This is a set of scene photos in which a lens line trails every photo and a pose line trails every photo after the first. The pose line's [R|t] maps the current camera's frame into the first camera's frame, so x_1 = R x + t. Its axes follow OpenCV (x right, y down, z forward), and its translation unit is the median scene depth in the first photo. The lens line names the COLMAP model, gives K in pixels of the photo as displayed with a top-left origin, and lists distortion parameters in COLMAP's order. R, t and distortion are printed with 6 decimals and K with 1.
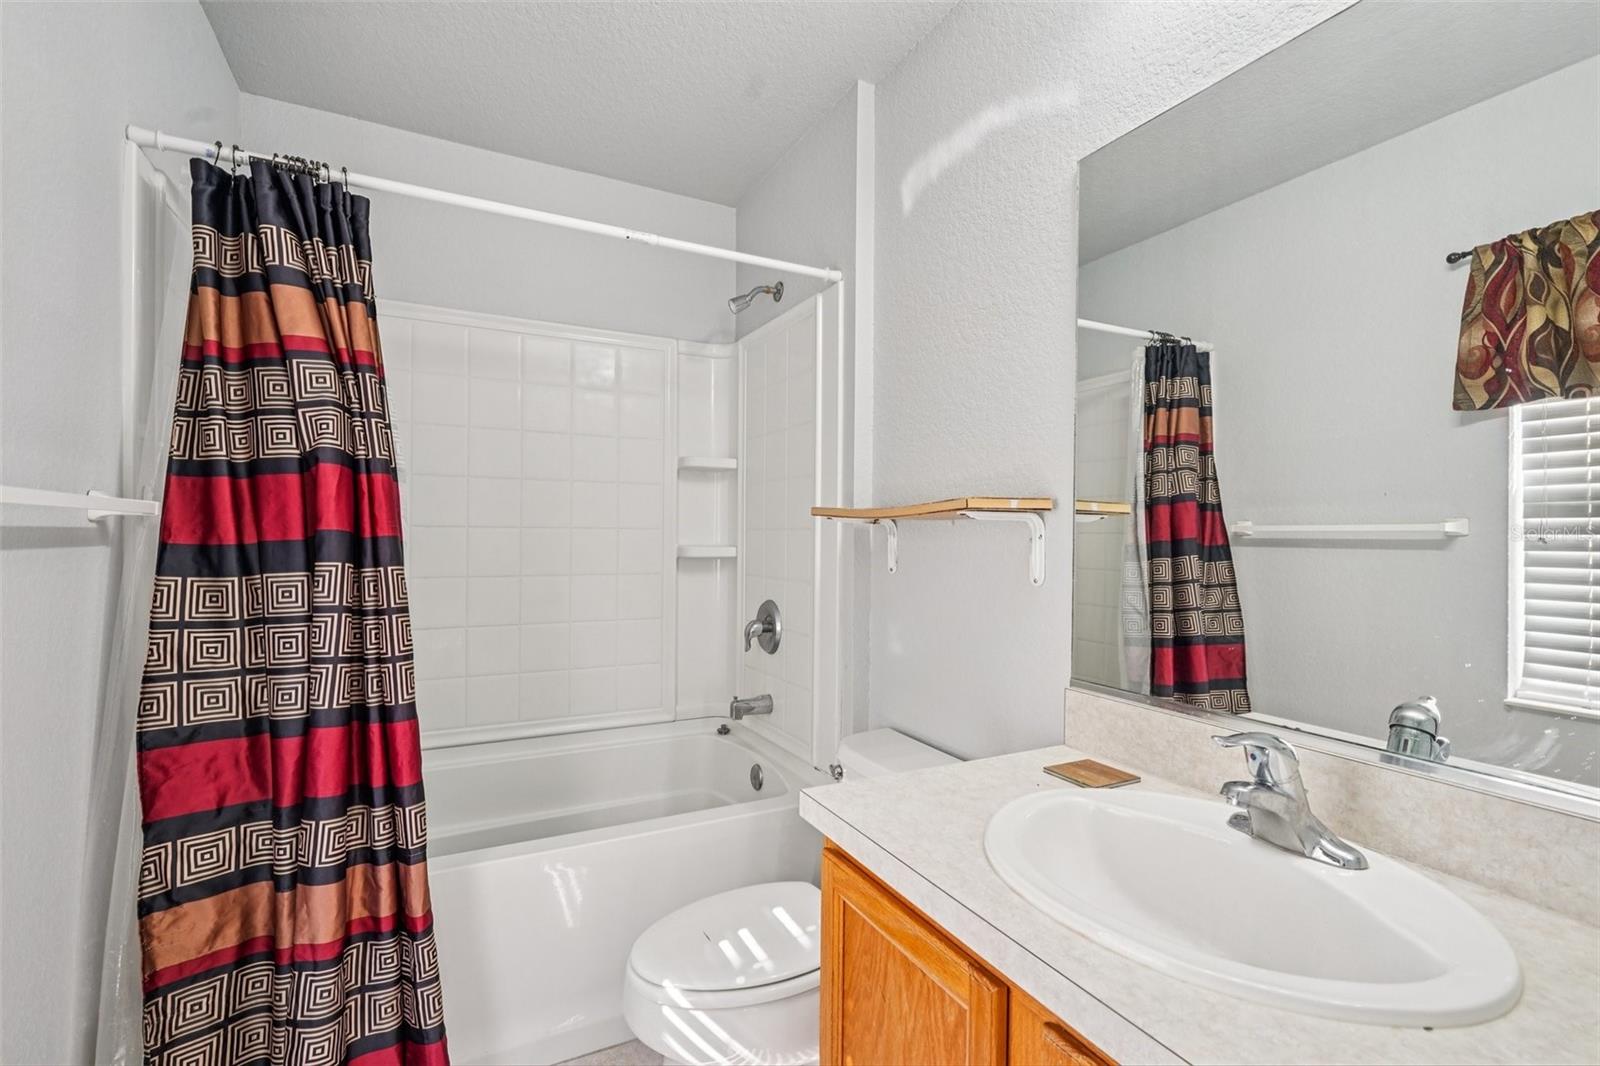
lens RADIAL K [[730.0, 0, 805.7], [0, 730.0, 537.0], [0, 0, 1]] dist [-0.007994, 0.001478]
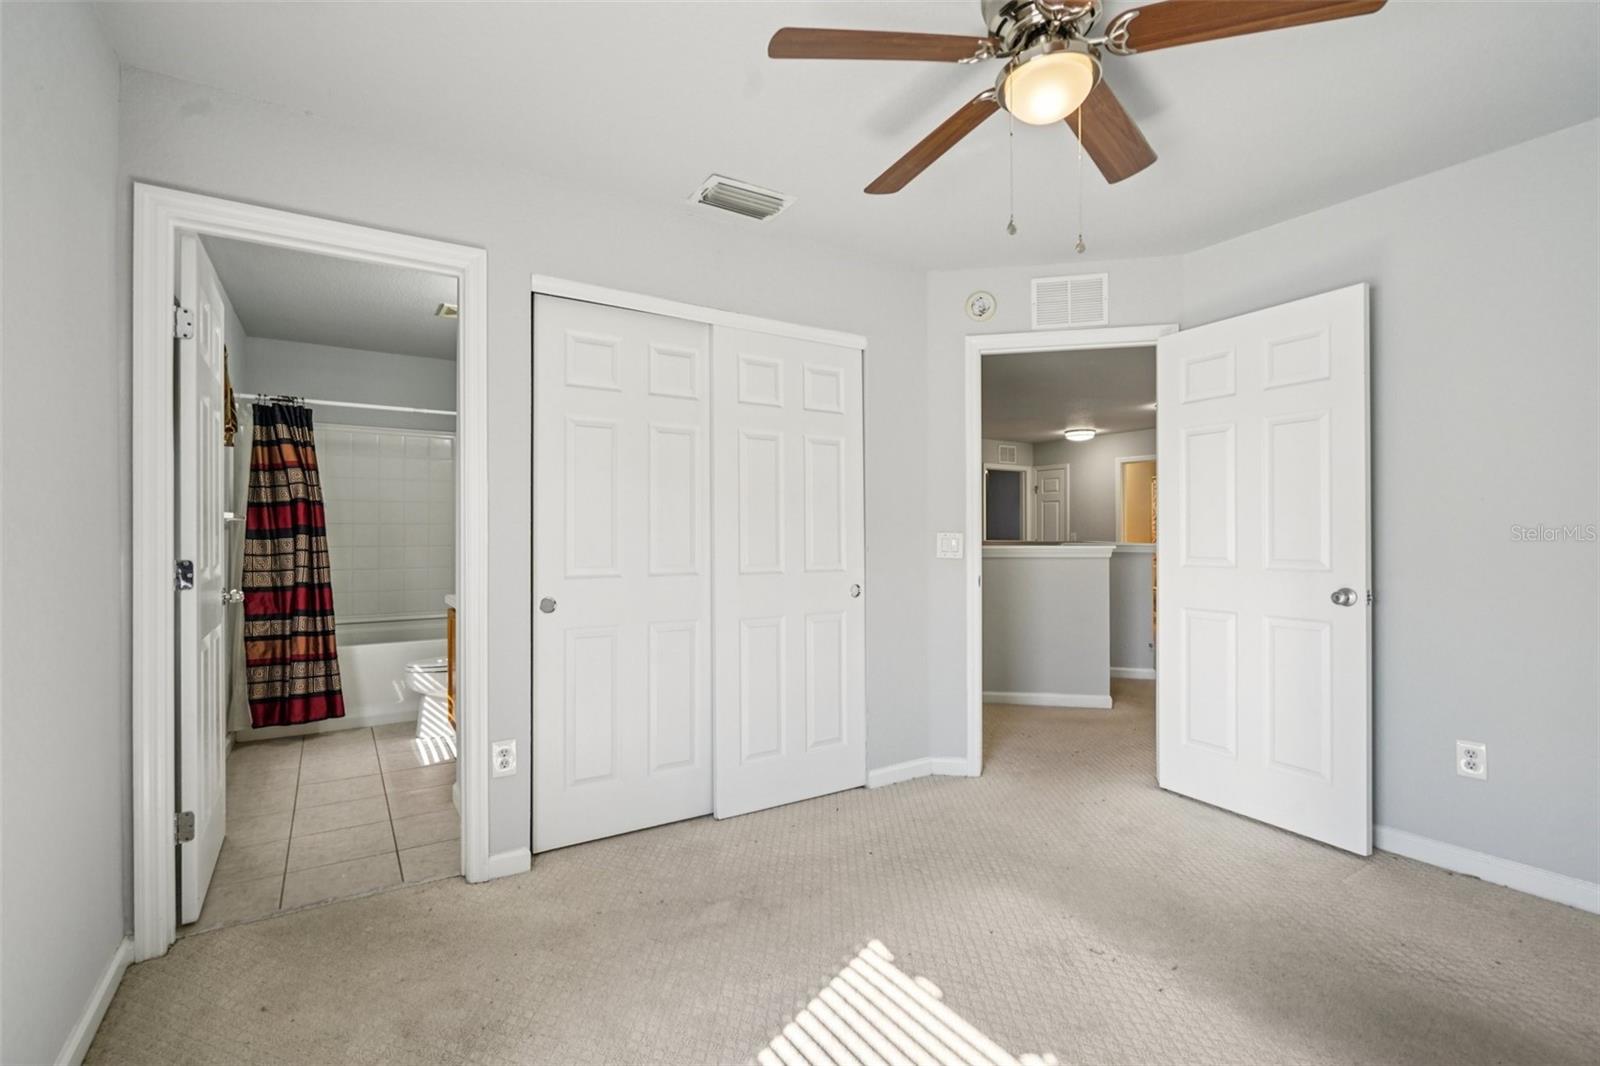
lens RADIAL K [[730.0, 0, 794.0], [0, 730.0, 532.0], [0, 0, 1]] dist [-0.007994, 0.001478]
pose [[0.995317, -0.007131, 0.096400, 1.115812], [0.007136, 0.999974, 0.000289, 0.036060], [-0.096399, 0.000400, 0.995343, -2.249868]]
